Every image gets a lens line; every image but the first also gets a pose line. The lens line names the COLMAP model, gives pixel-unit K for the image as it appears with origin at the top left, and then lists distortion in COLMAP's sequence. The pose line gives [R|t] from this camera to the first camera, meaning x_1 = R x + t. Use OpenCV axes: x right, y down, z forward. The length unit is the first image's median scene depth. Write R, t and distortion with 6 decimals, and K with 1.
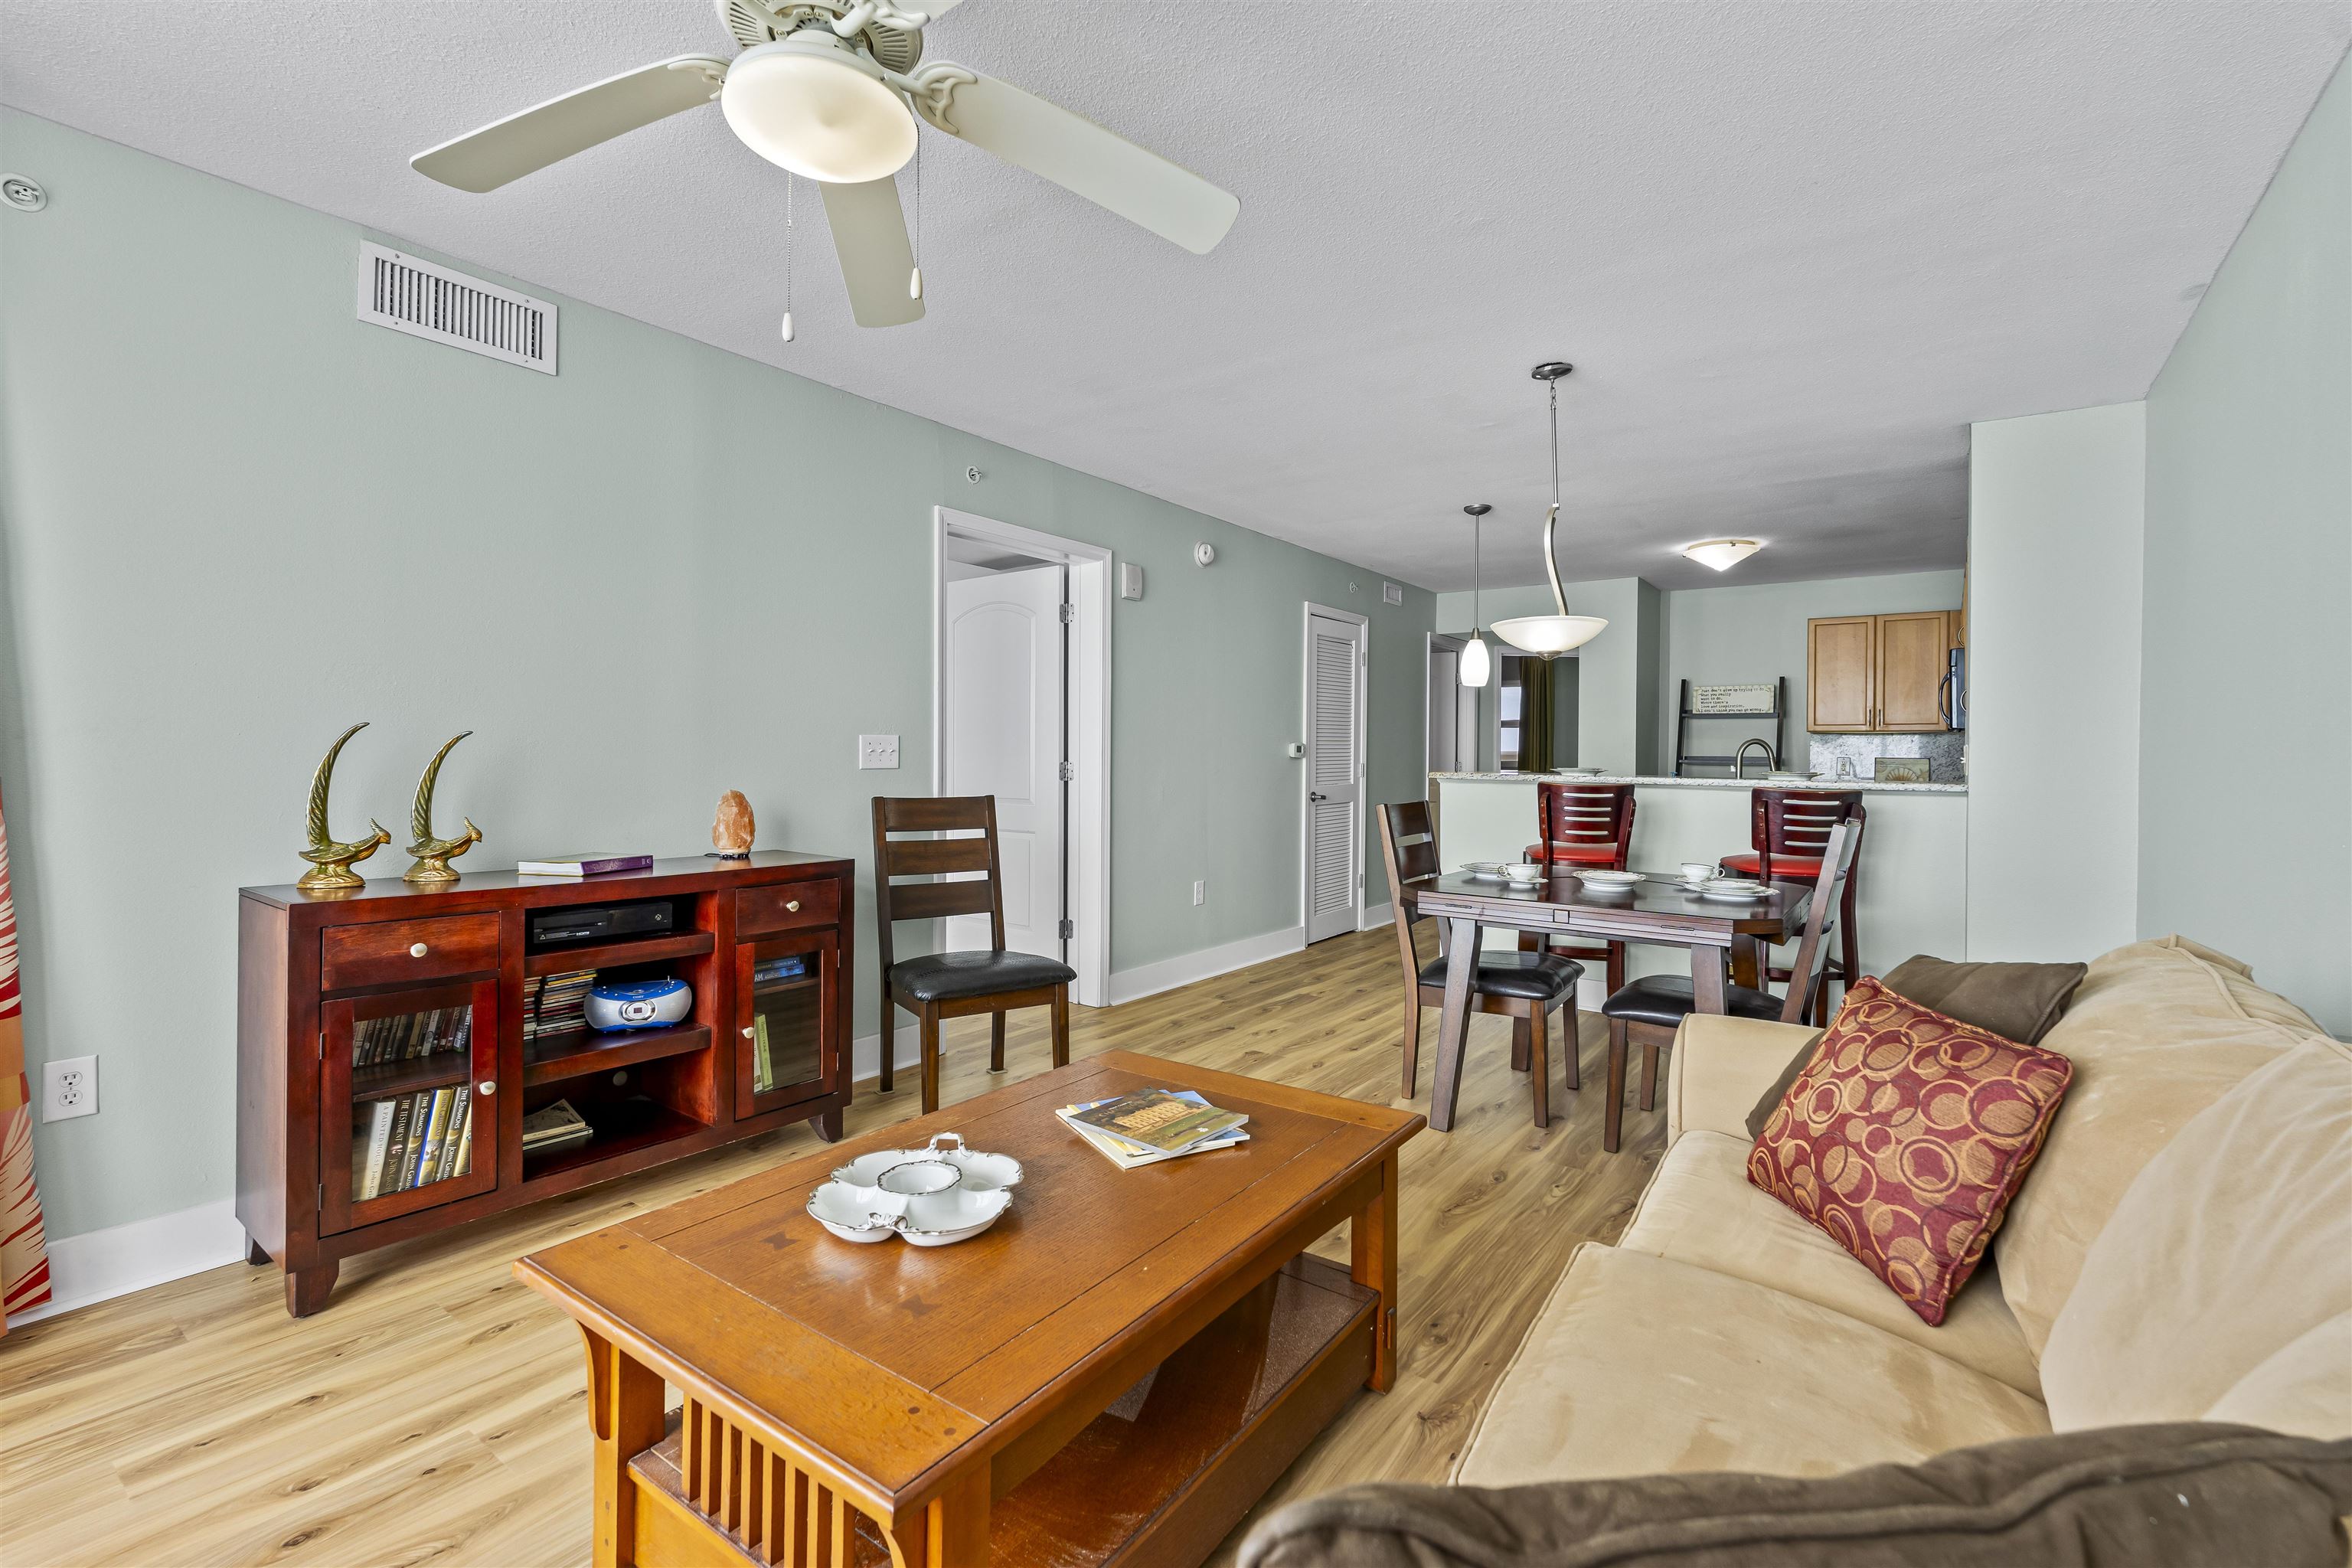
lens RADIAL K [[1039.1, 0, 1177.3], [0, 1039.1, 764.1], [0, 0, 1]] dist [-0.005525, 0.000873]
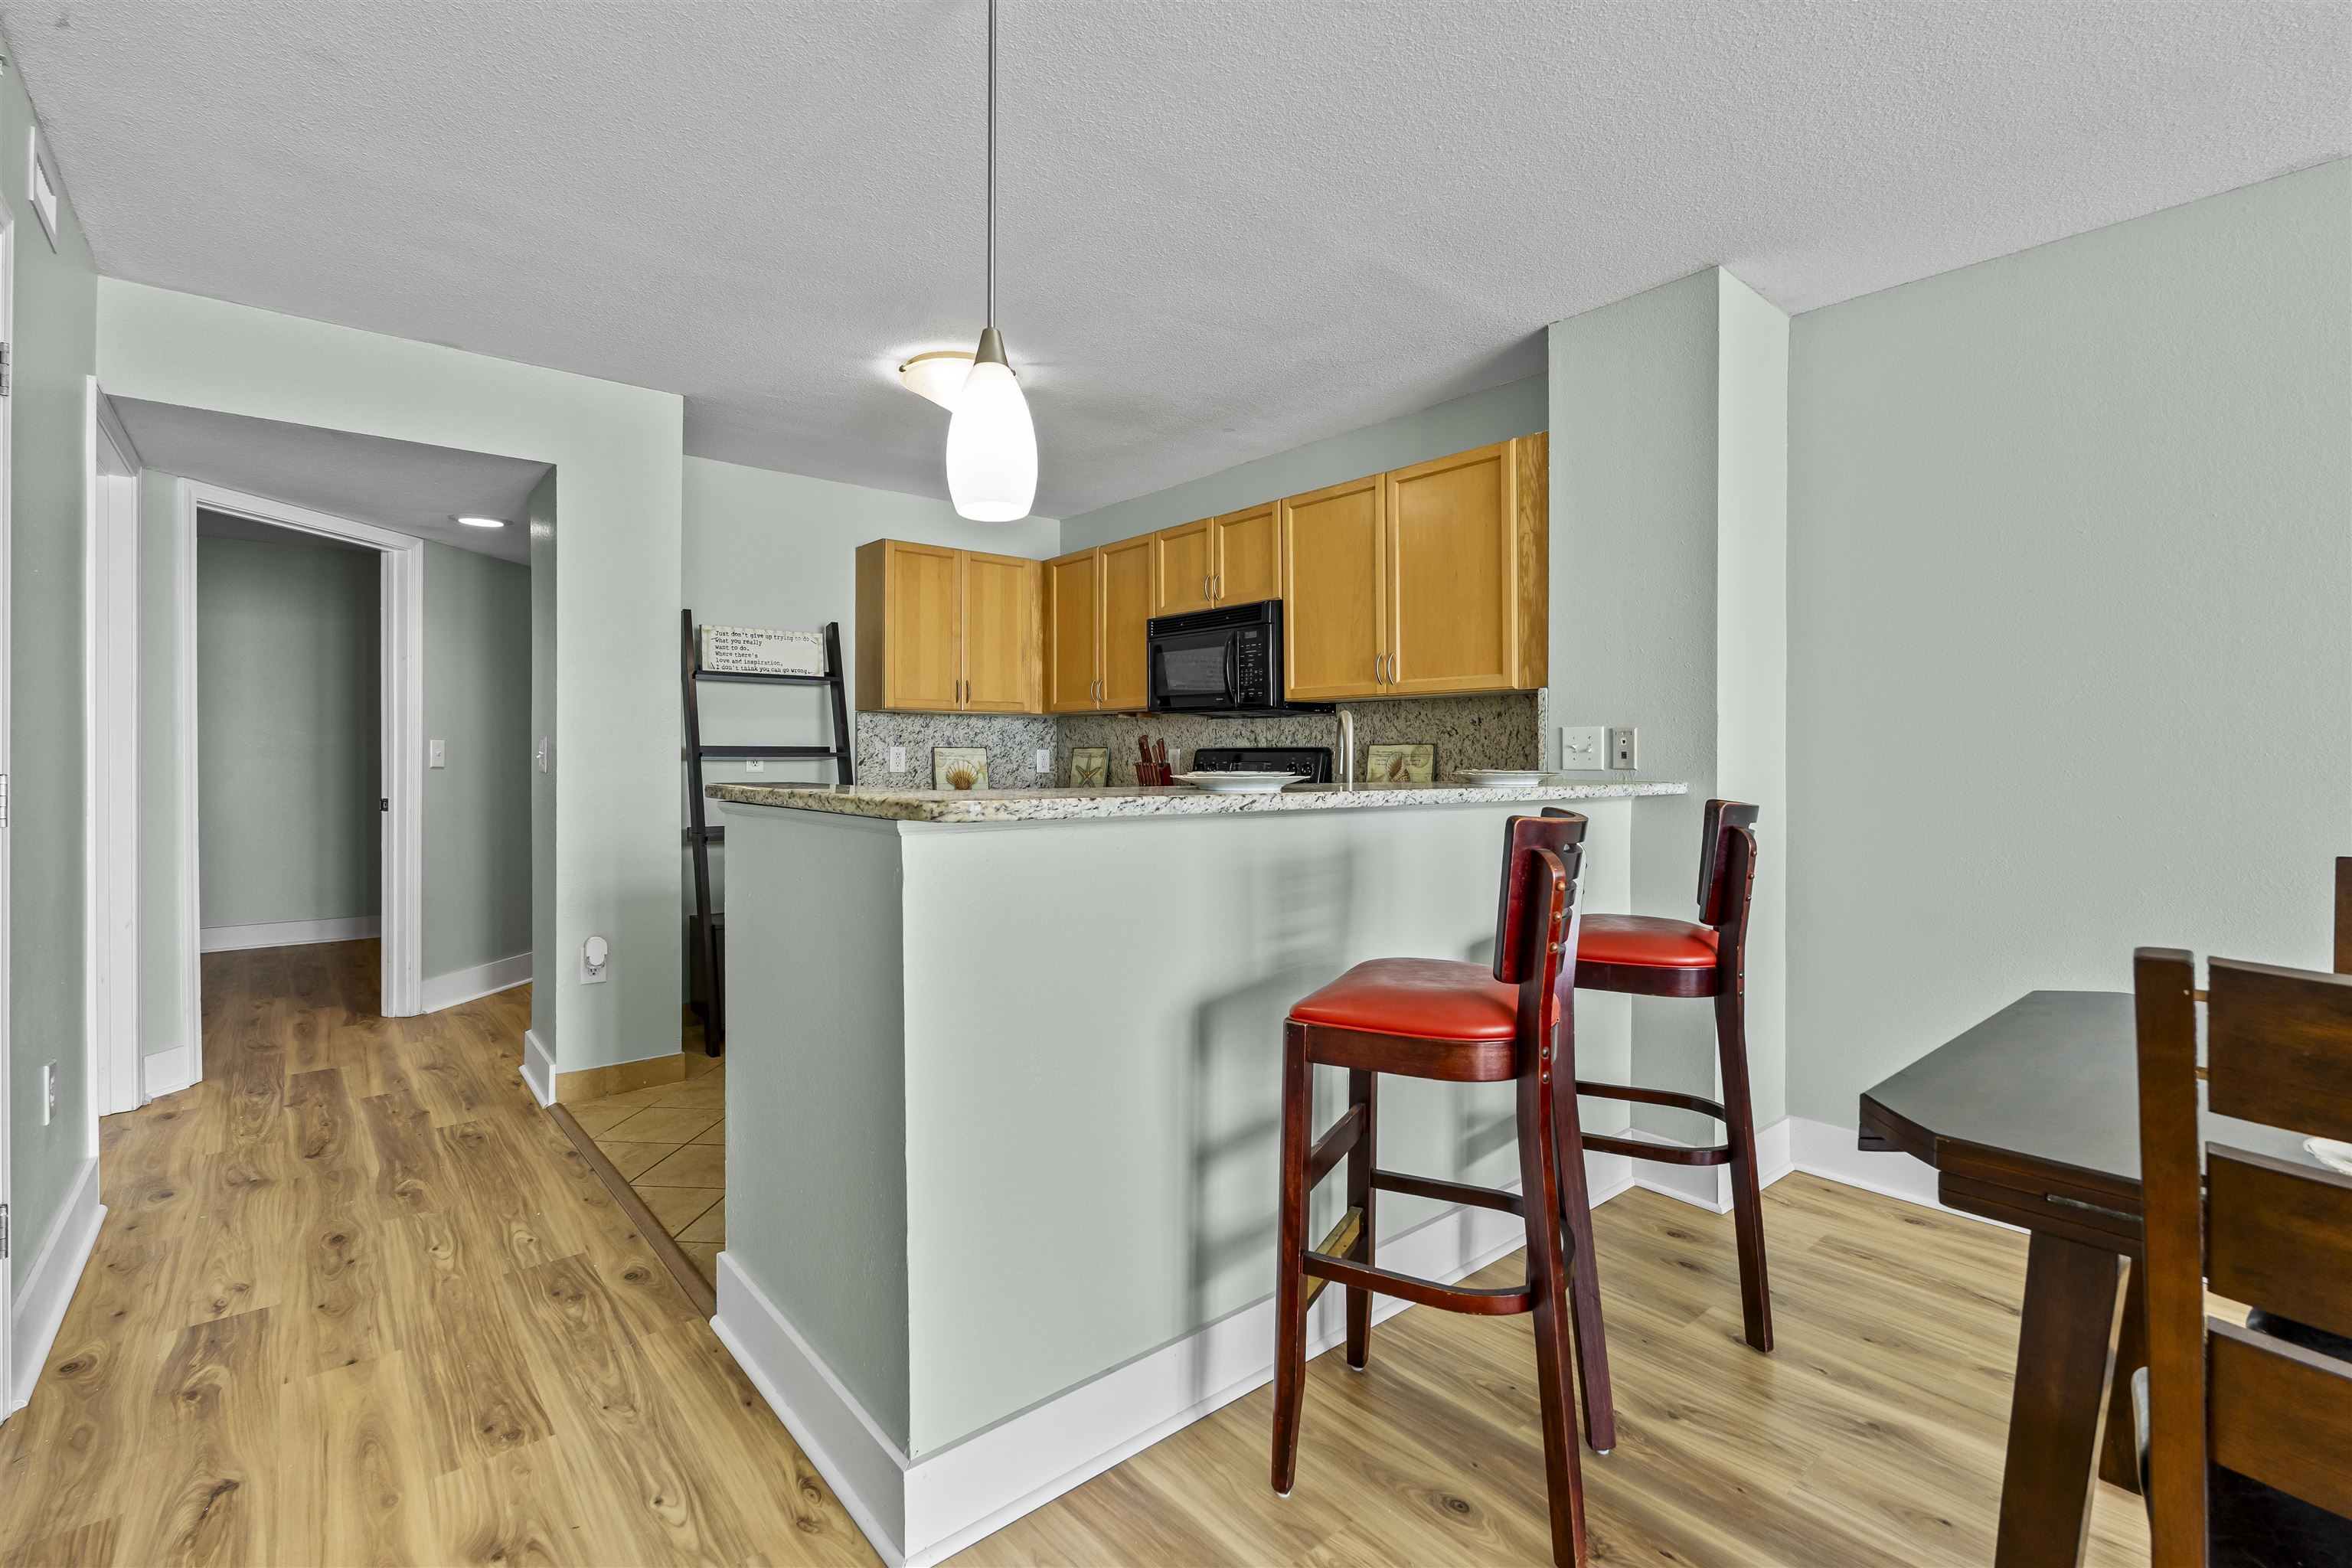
lens RADIAL K [[1053.4, 0, 1185.6], [0, 1053.4, 758.5], [0, 0, 1]] dist [-0.001983, 0.000425]
pose [[0.235380, -0.012893, 0.971818, -0.014040], [0.008383, 0.999902, 0.011235, -0.010484], [-0.971867, 0.005502, 0.235465, 1.453155]]
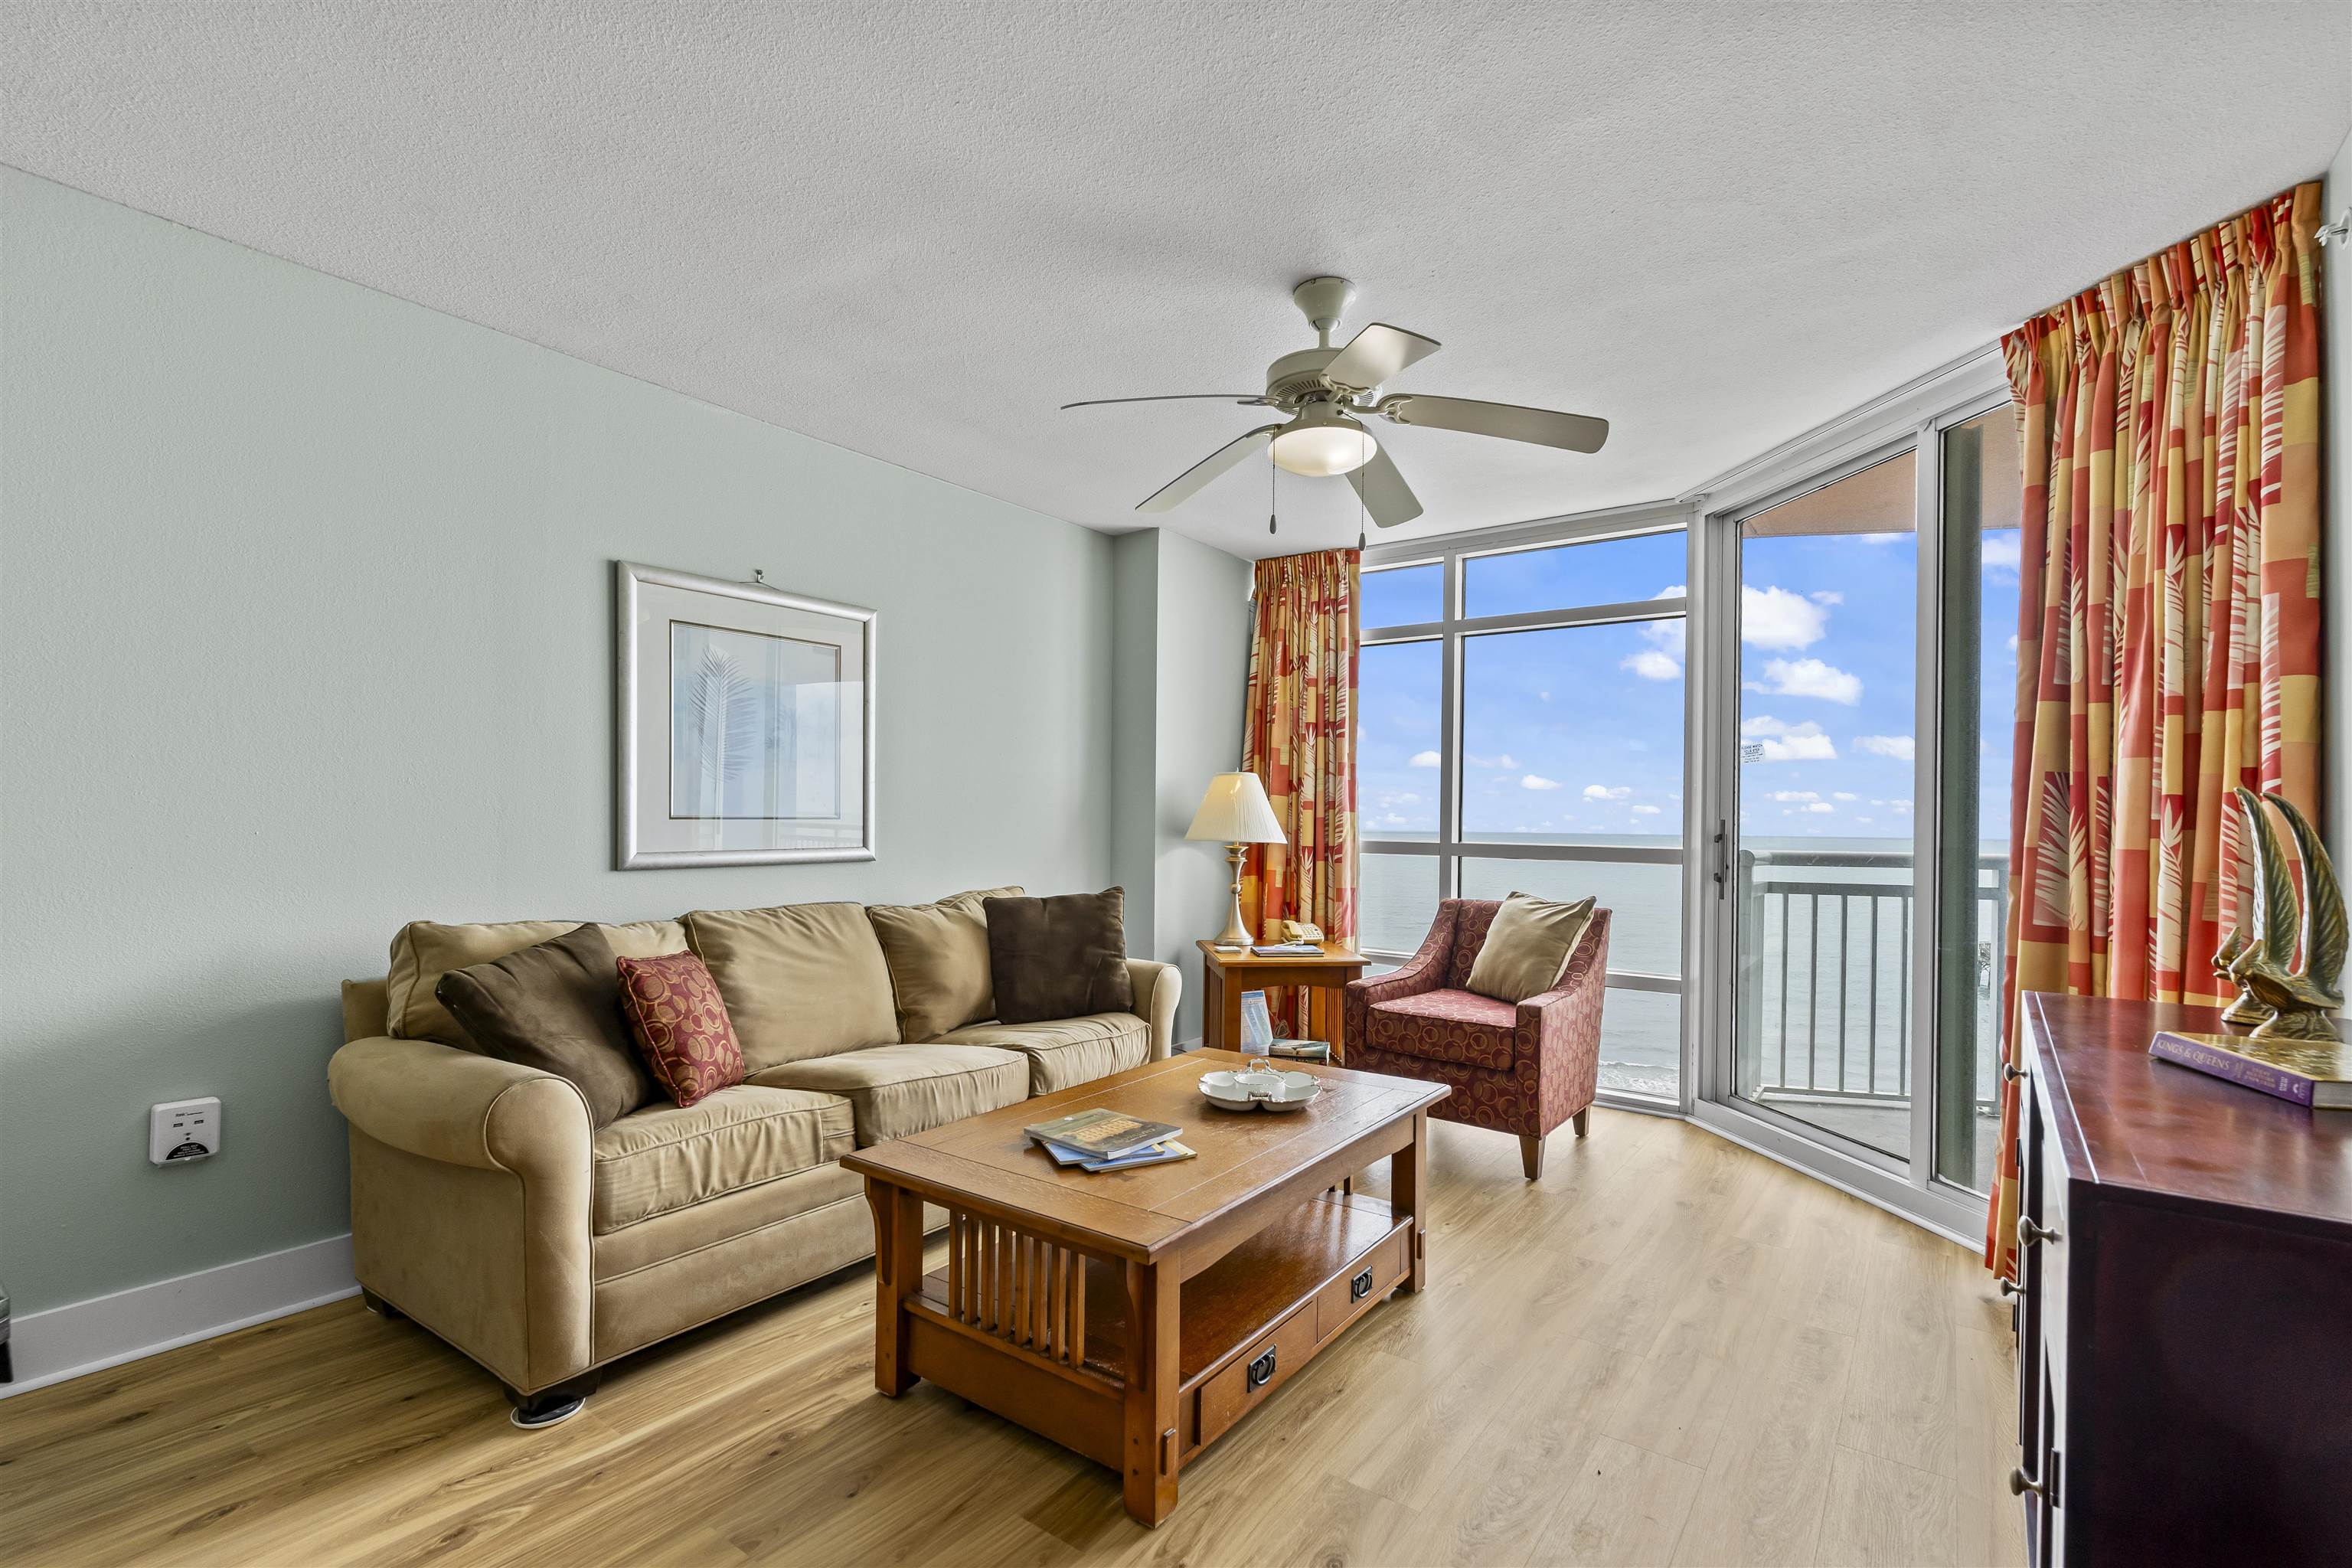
lens RADIAL K [[1047.6, 0, 1183.1], [0, 1047.6, 824.1], [0, 0, 1]] dist [-0.002978, 0.000147]
pose [[-0.999752, -0.021332, 0.006420, -0.063545], [-0.021271, 0.999729, 0.009486, -0.005440], [-0.006621, 0.009347, -0.999934, 1.286825]]
